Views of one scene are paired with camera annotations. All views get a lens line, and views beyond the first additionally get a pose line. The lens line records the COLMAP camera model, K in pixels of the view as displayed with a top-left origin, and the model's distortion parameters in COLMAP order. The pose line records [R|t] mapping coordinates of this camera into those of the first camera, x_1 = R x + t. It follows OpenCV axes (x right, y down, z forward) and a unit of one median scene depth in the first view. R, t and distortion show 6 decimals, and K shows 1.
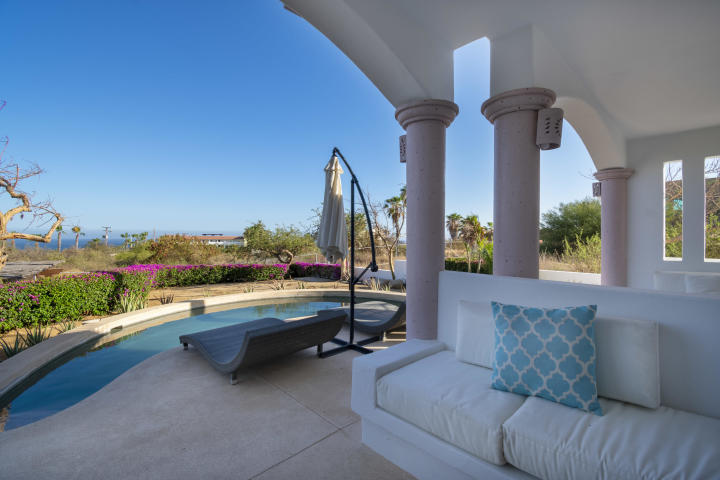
lens RADIAL K [[319.2, 0, 359.8], [0, 319.2, 239.8], [0, 0, 1]] dist [-0.001203, -0.002207]
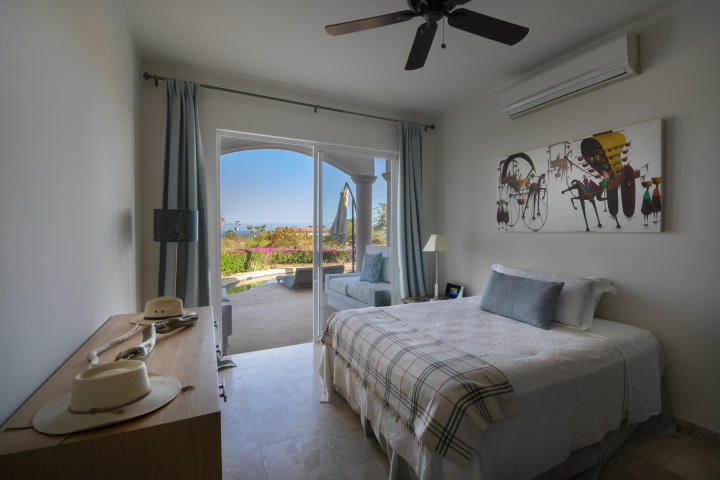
lens RADIAL K [[319.2, 0, 359.3], [0, 319.2, 236.1], [0, 0, 1]] dist [-0.001203, -0.002207]
pose [[0.953712, 0.009737, -0.300563, 0.100017], [-0.005919, 0.999890, 0.013610, 0.000800], [0.300662, -0.011201, 0.953665, -0.142580]]
